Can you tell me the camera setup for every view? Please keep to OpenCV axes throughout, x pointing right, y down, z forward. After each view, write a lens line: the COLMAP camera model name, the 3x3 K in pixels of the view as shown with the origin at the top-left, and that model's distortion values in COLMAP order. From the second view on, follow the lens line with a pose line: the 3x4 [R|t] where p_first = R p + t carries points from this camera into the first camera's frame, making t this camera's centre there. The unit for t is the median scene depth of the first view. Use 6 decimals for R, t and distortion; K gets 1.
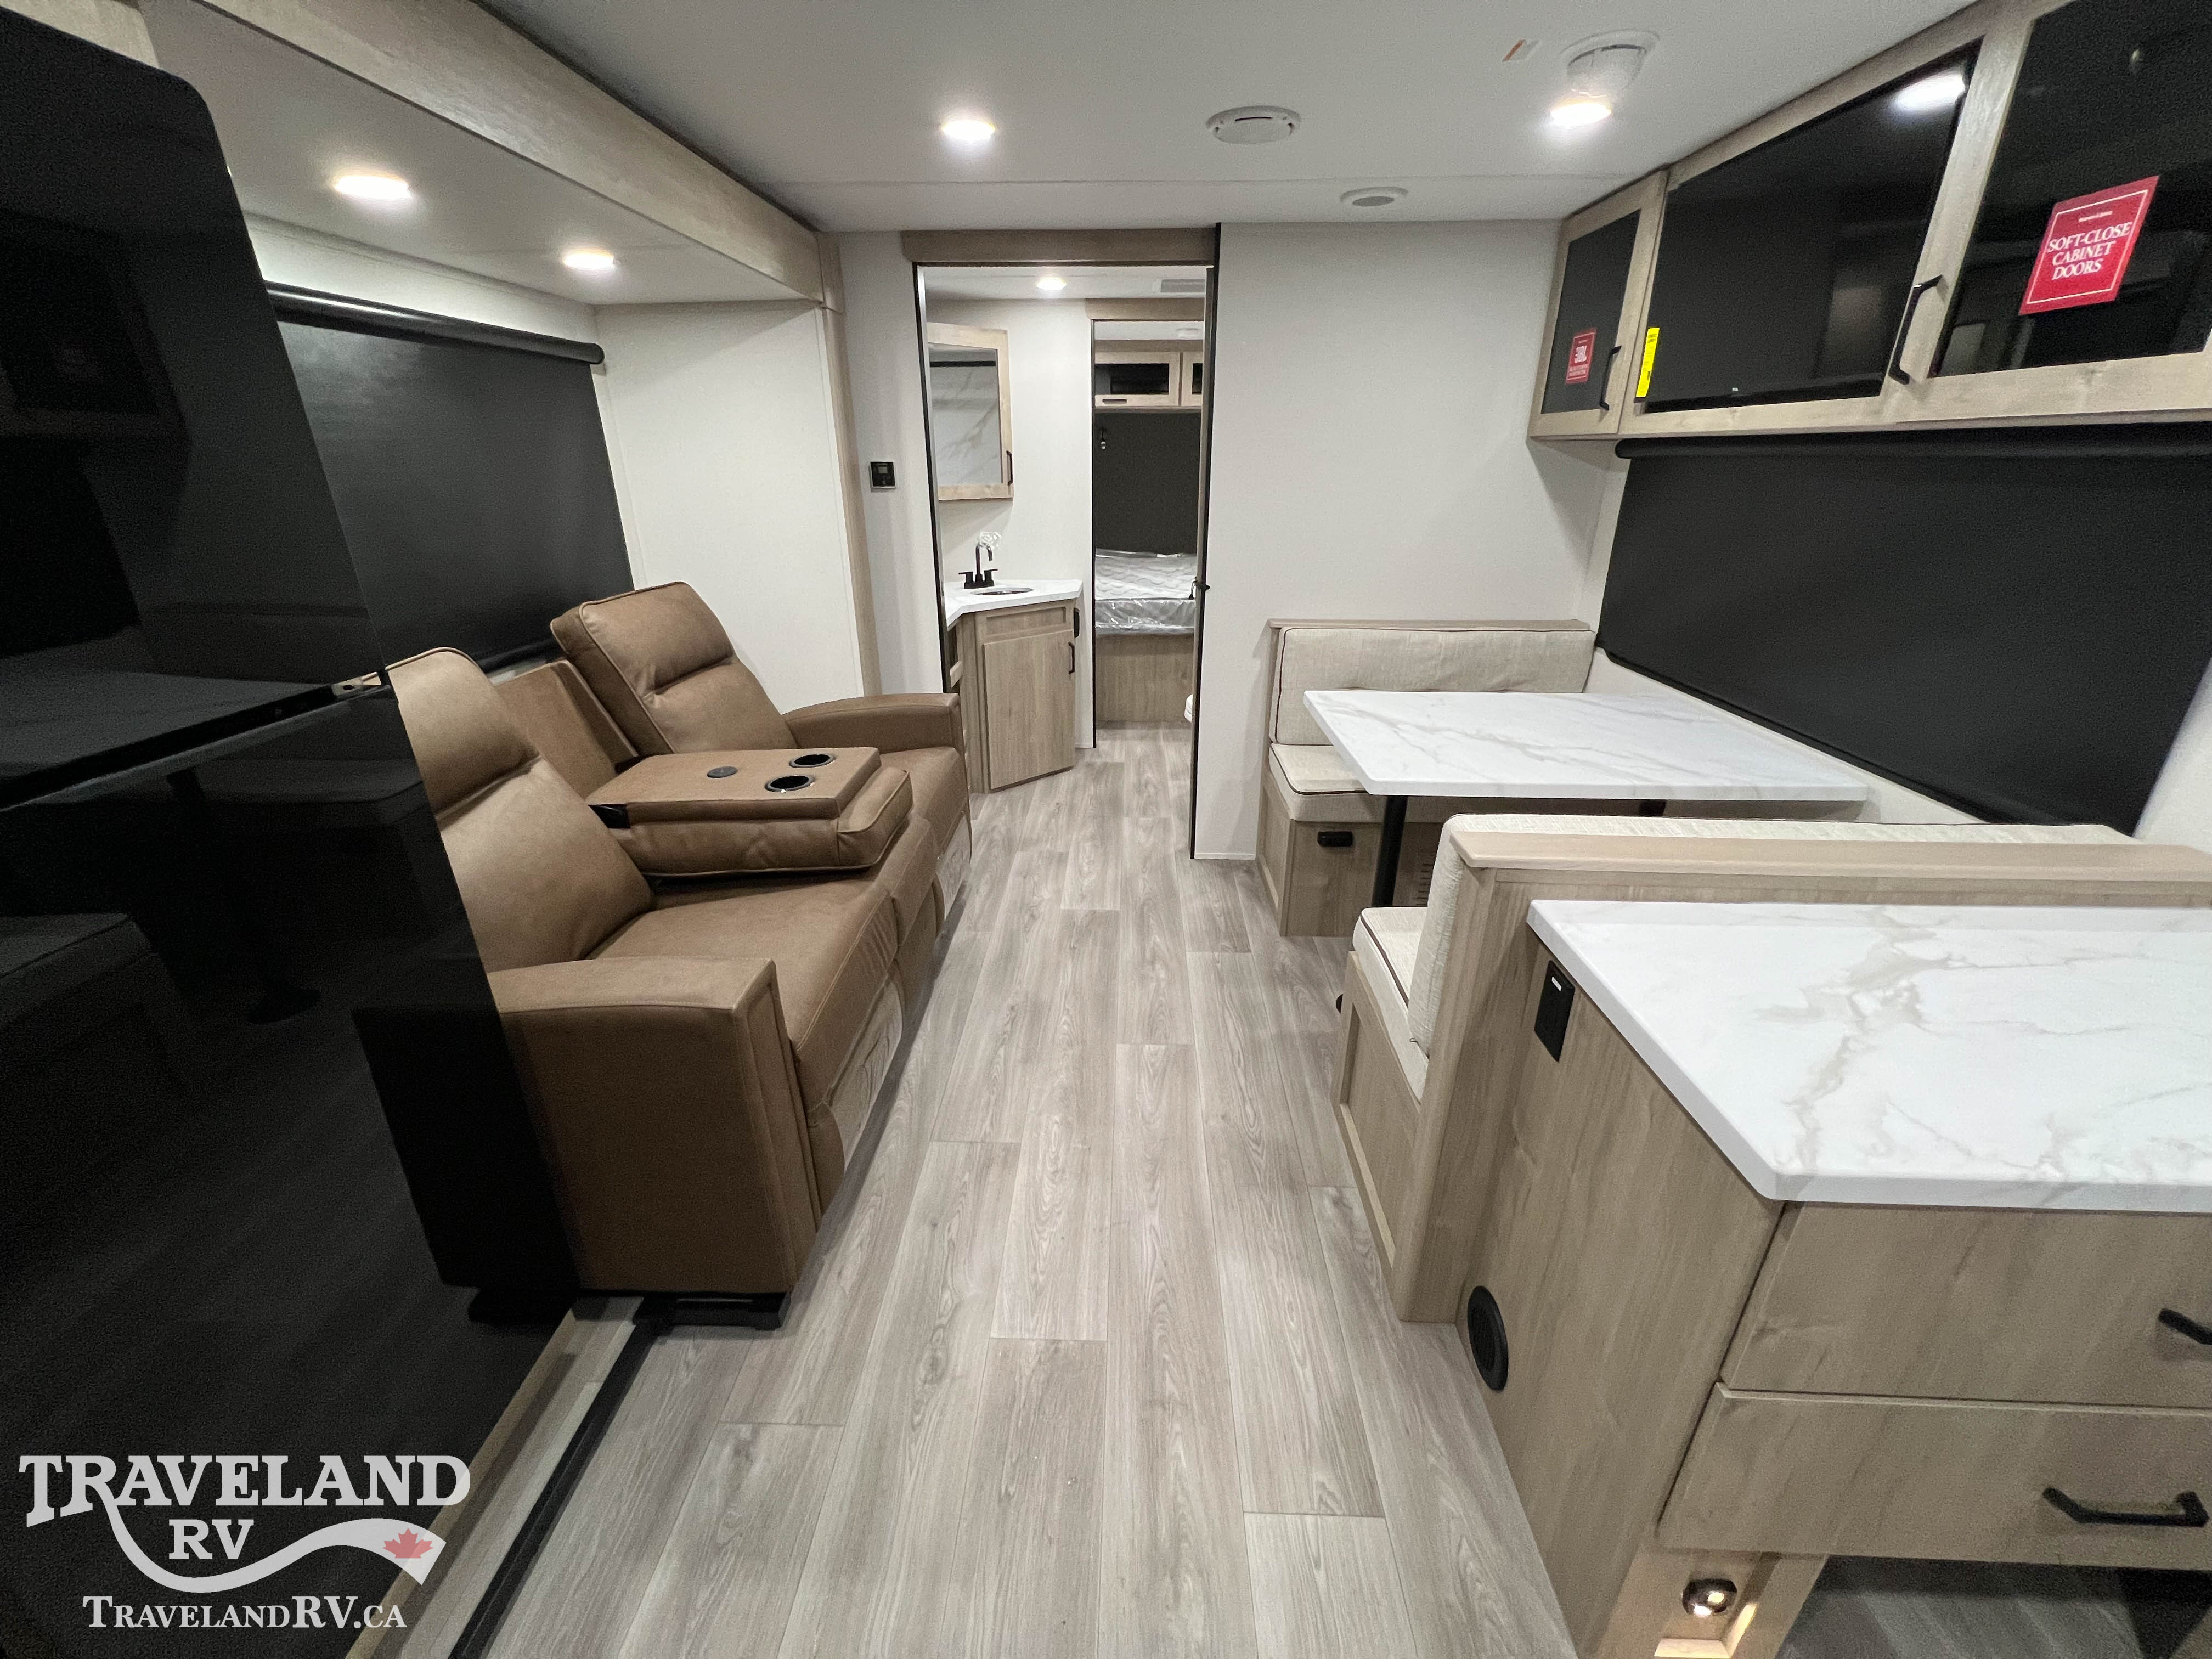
lens RADIAL K [[884.5, 0, 1101.2], [0, 884.5, 824.4], [0, 0, 1]] dist [-0.001309, 0.000243]
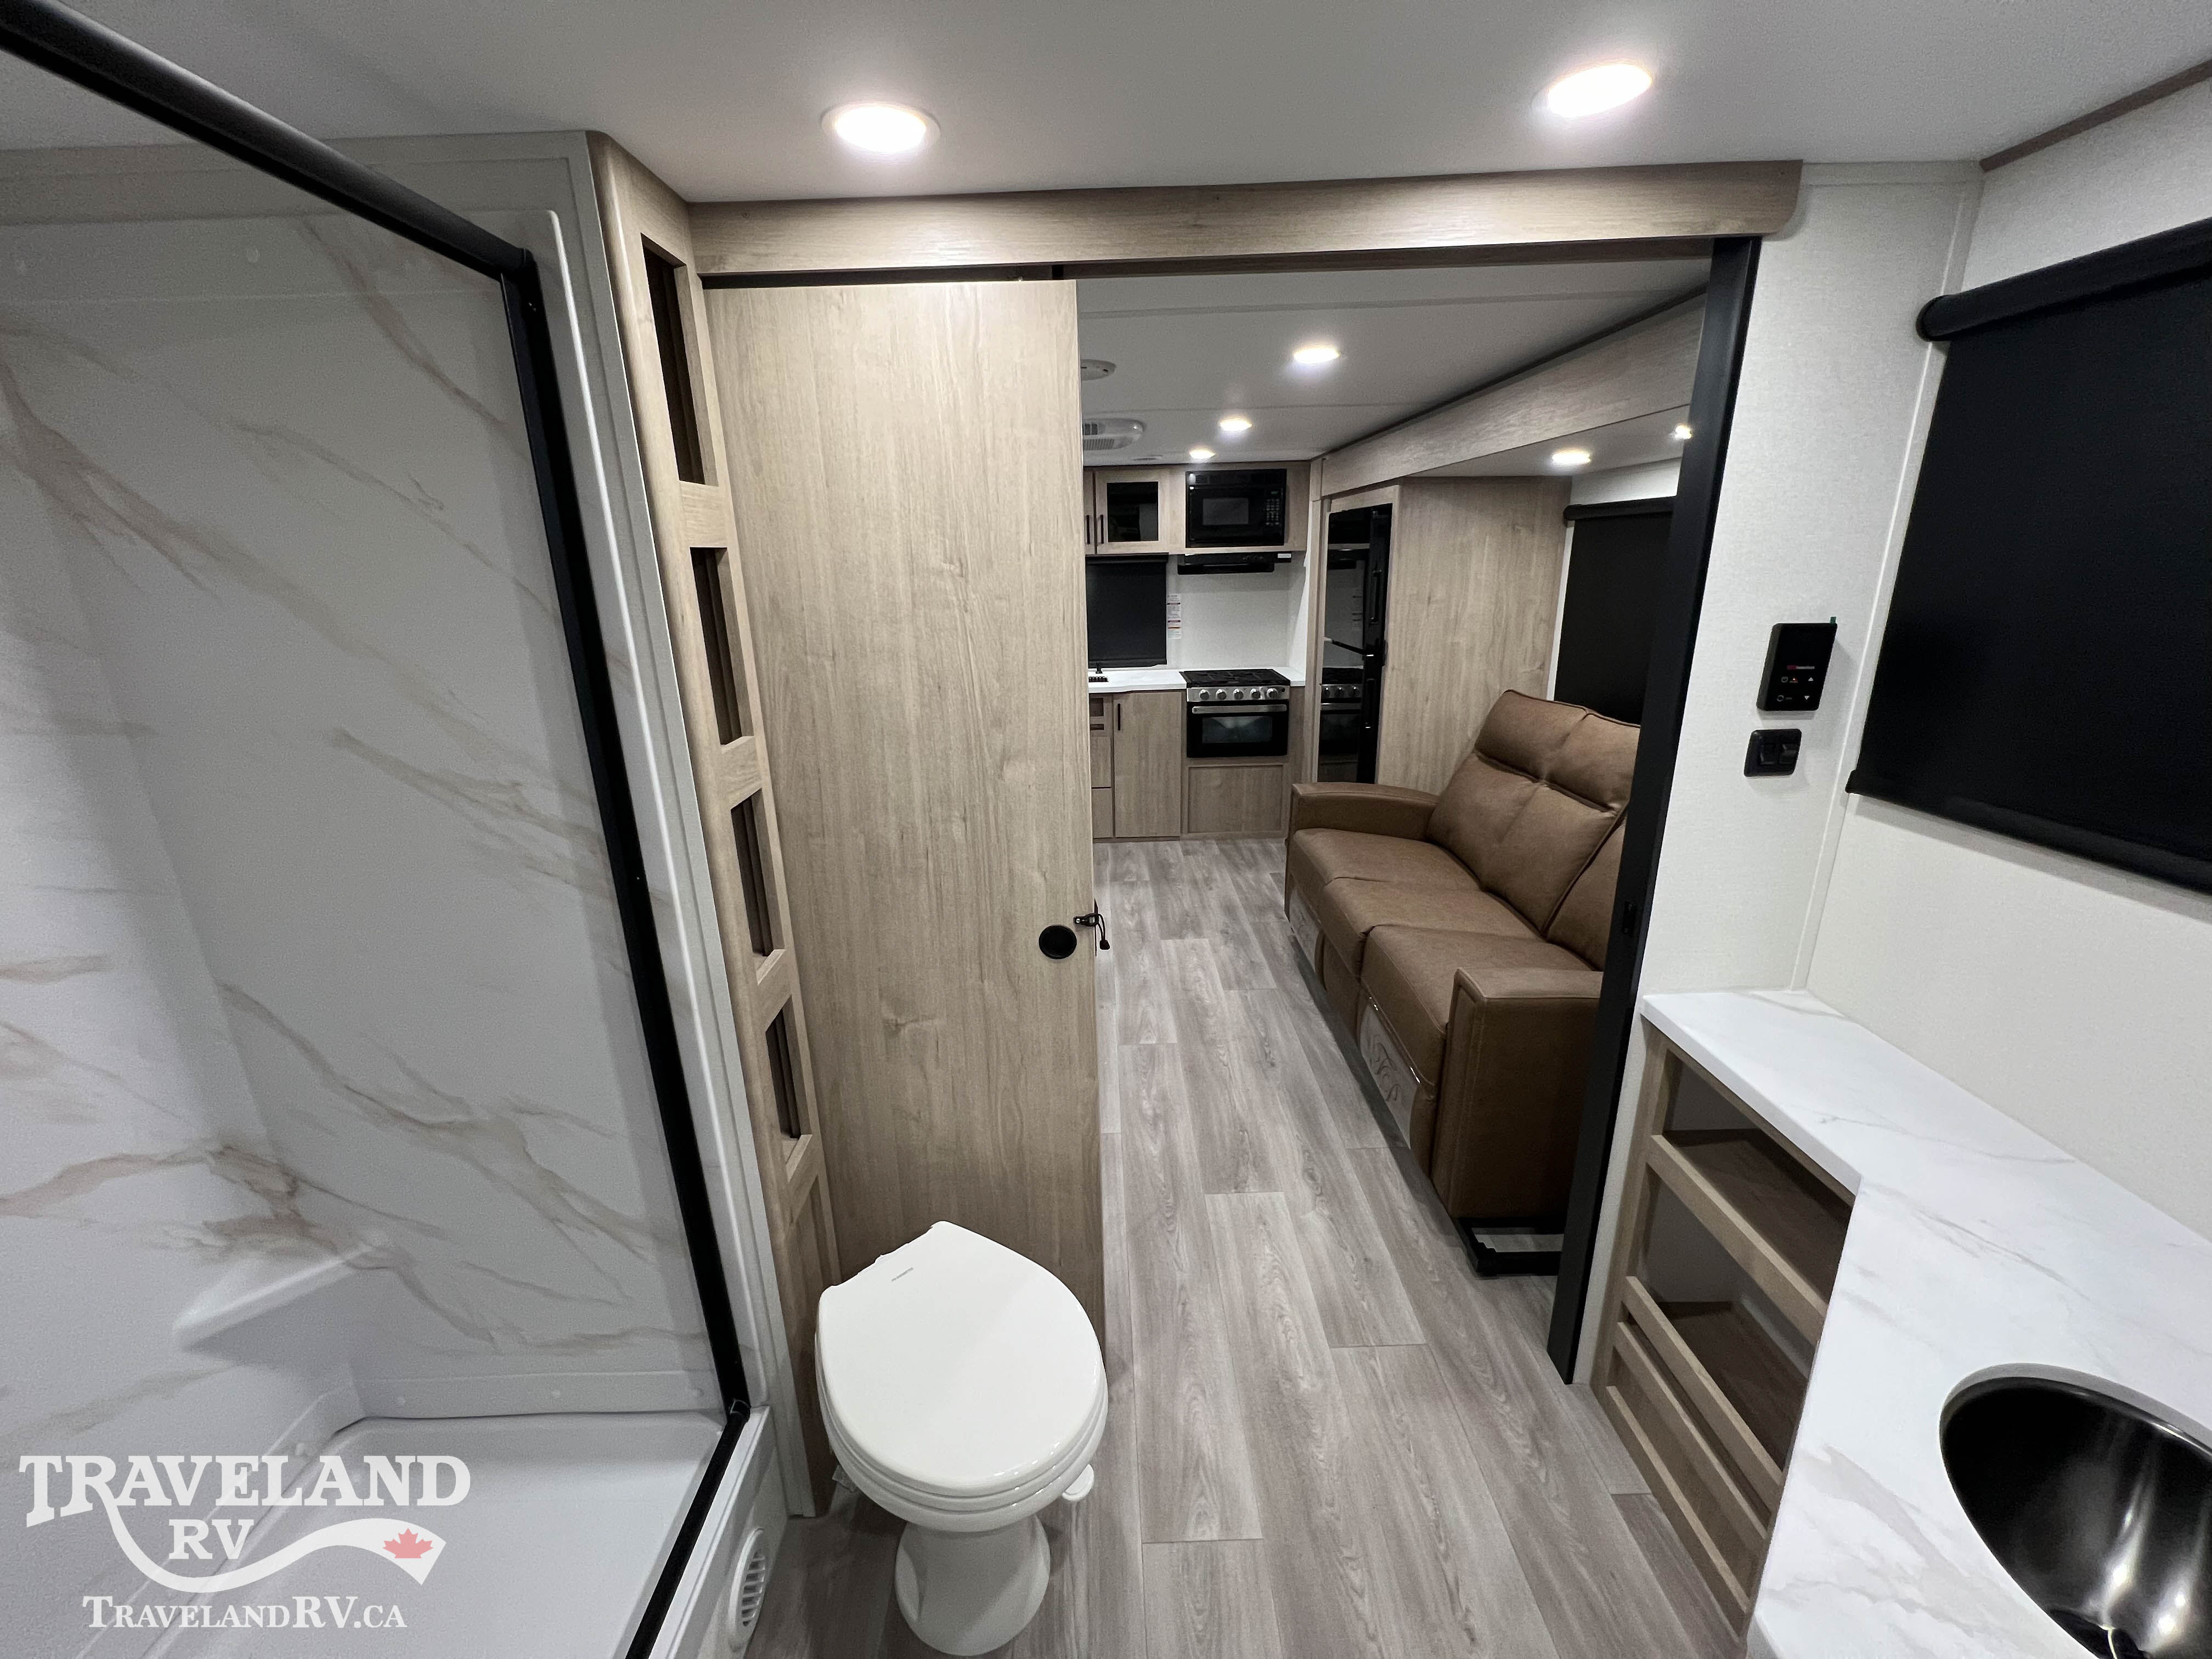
lens RADIAL K [[884.5, 0, 1099.8], [0, 884.5, 824.7], [0, 0, 1]] dist [-0.001309, 0.000243]
pose [[-0.998615, 0.043719, -0.029268, 0.184442], [0.014901, 0.768544, 0.639624, -0.983612], [0.050457, 0.638302, -0.768131, 2.113951]]
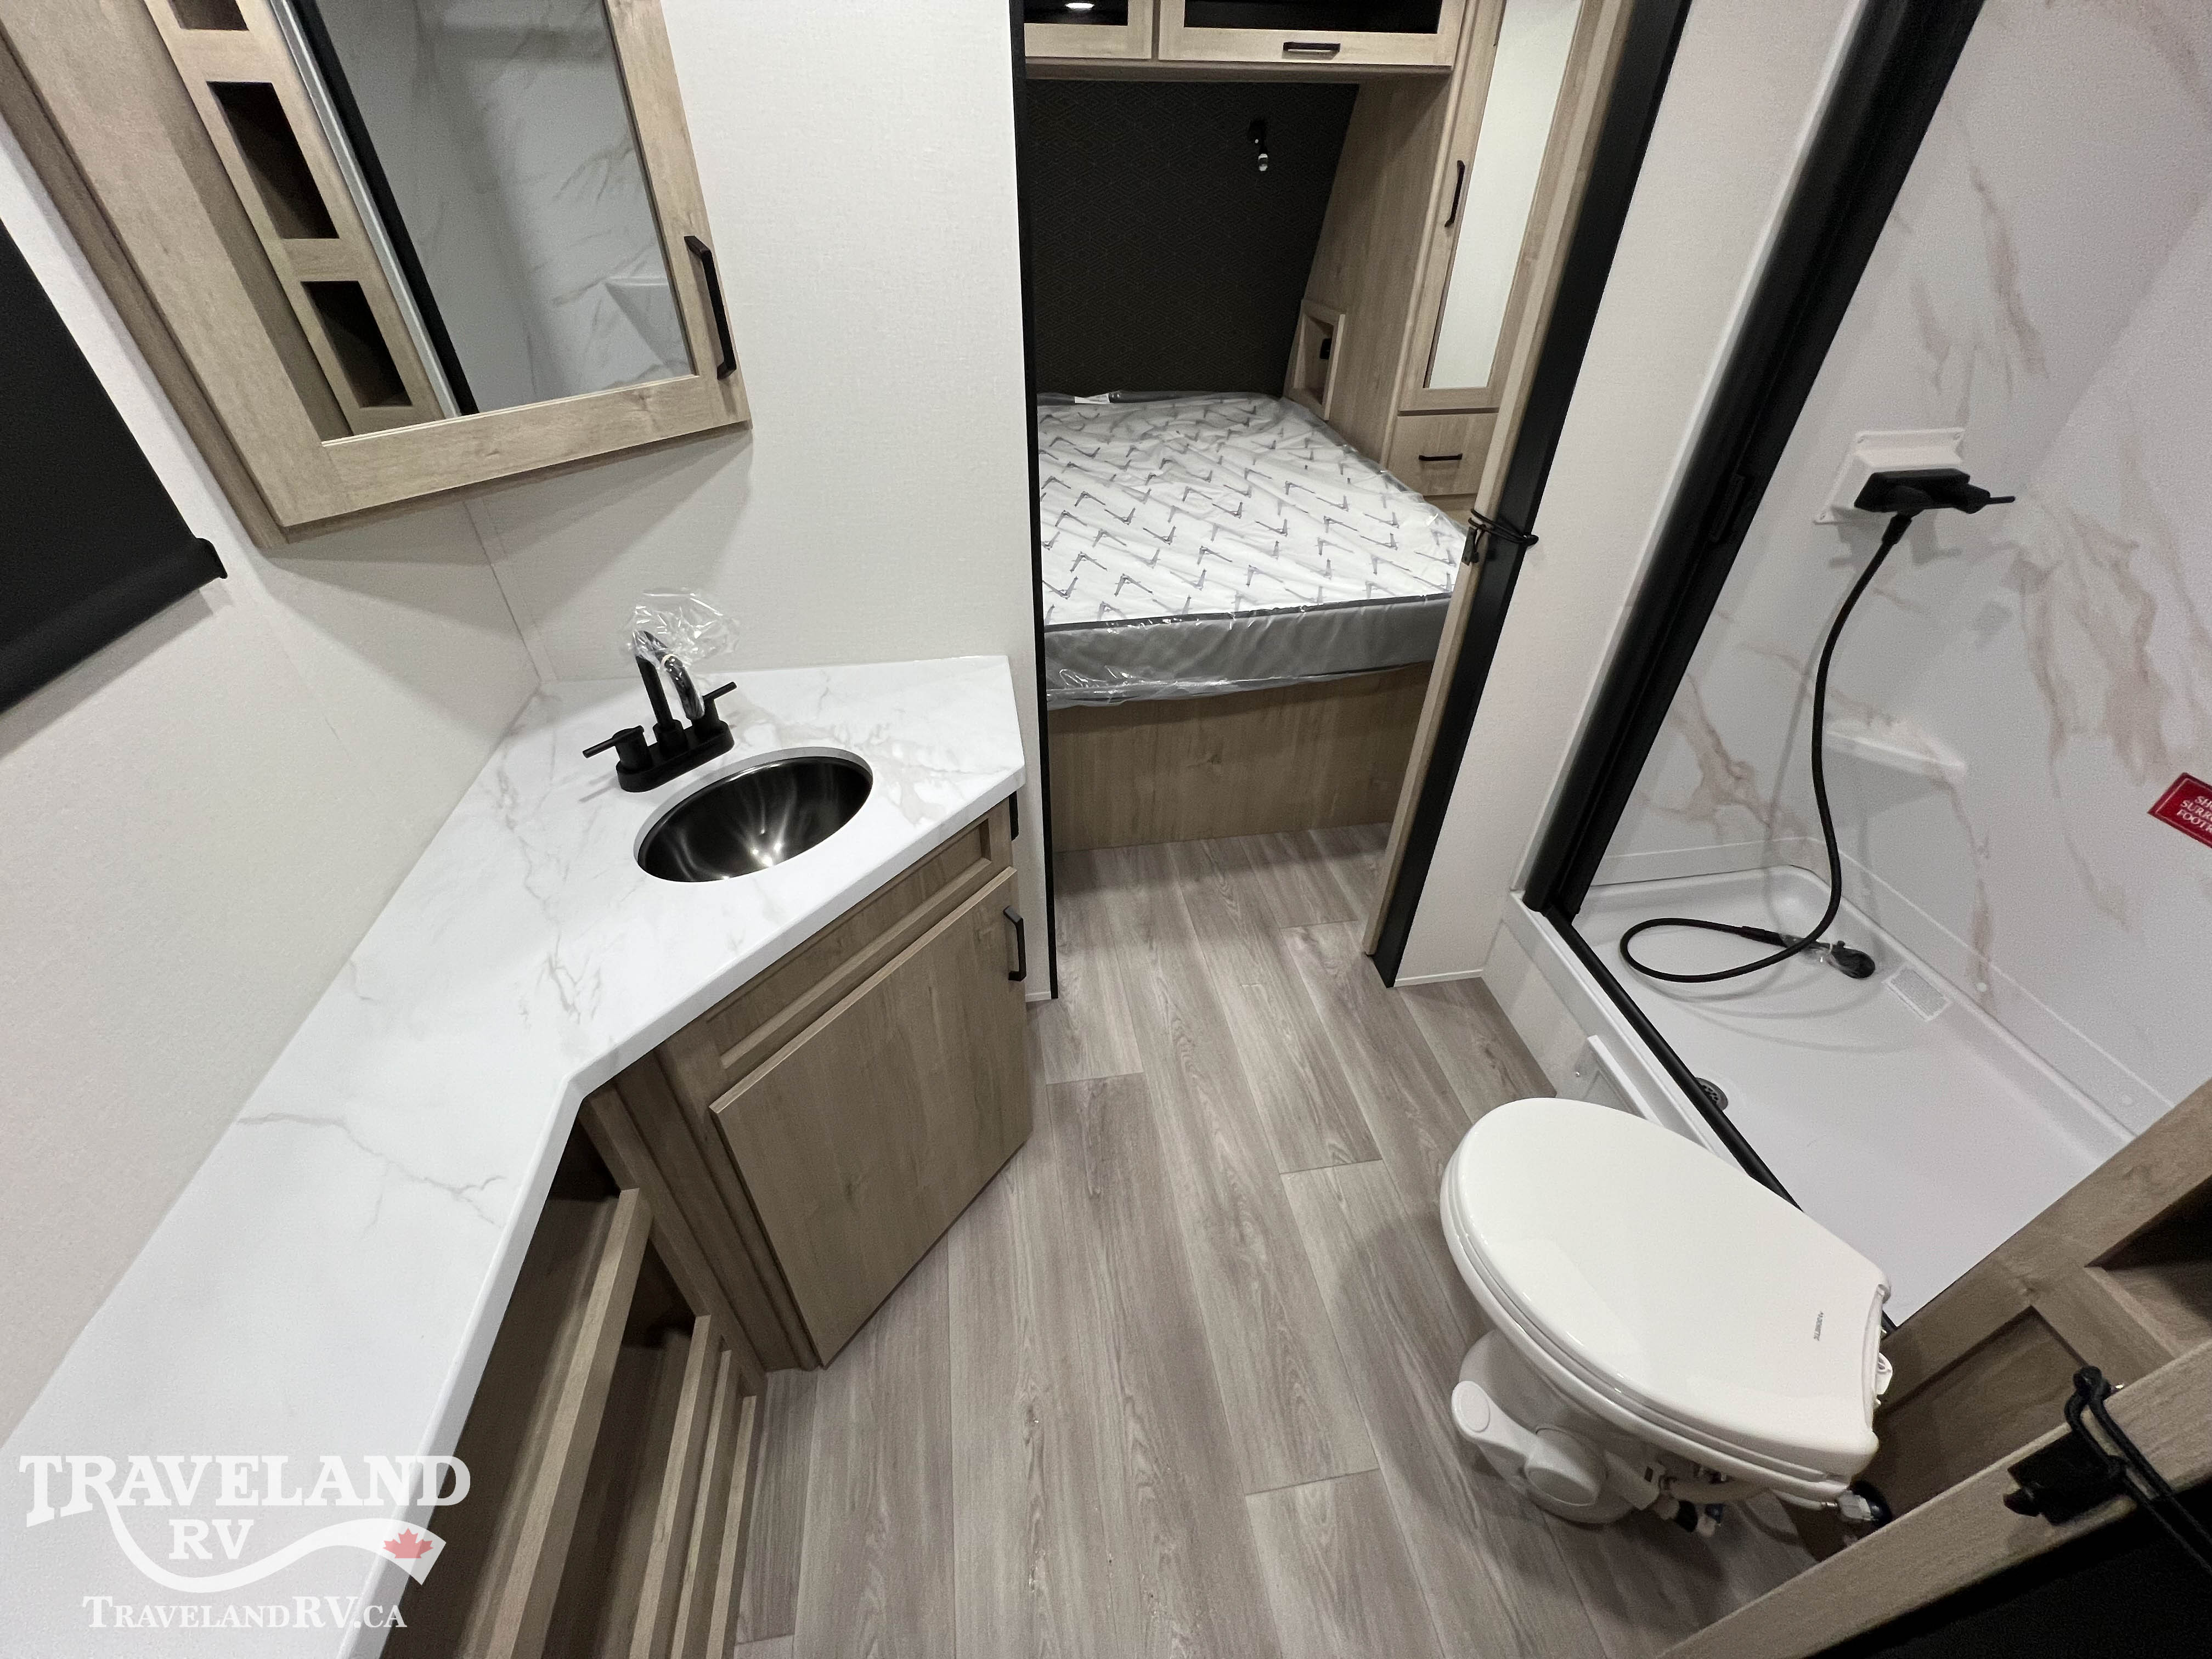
lens RADIAL K [[884.5, 0, 1101.8], [0, 884.5, 822.9], [0, 0, 1]] dist [-0.001309, 0.000243]
pose [[0.981822, -0.108722, 0.155577, -0.101155], [0.064988, 0.962703, 0.262639, -0.667605], [-0.178329, -0.247754, 0.952269, 1.453365]]
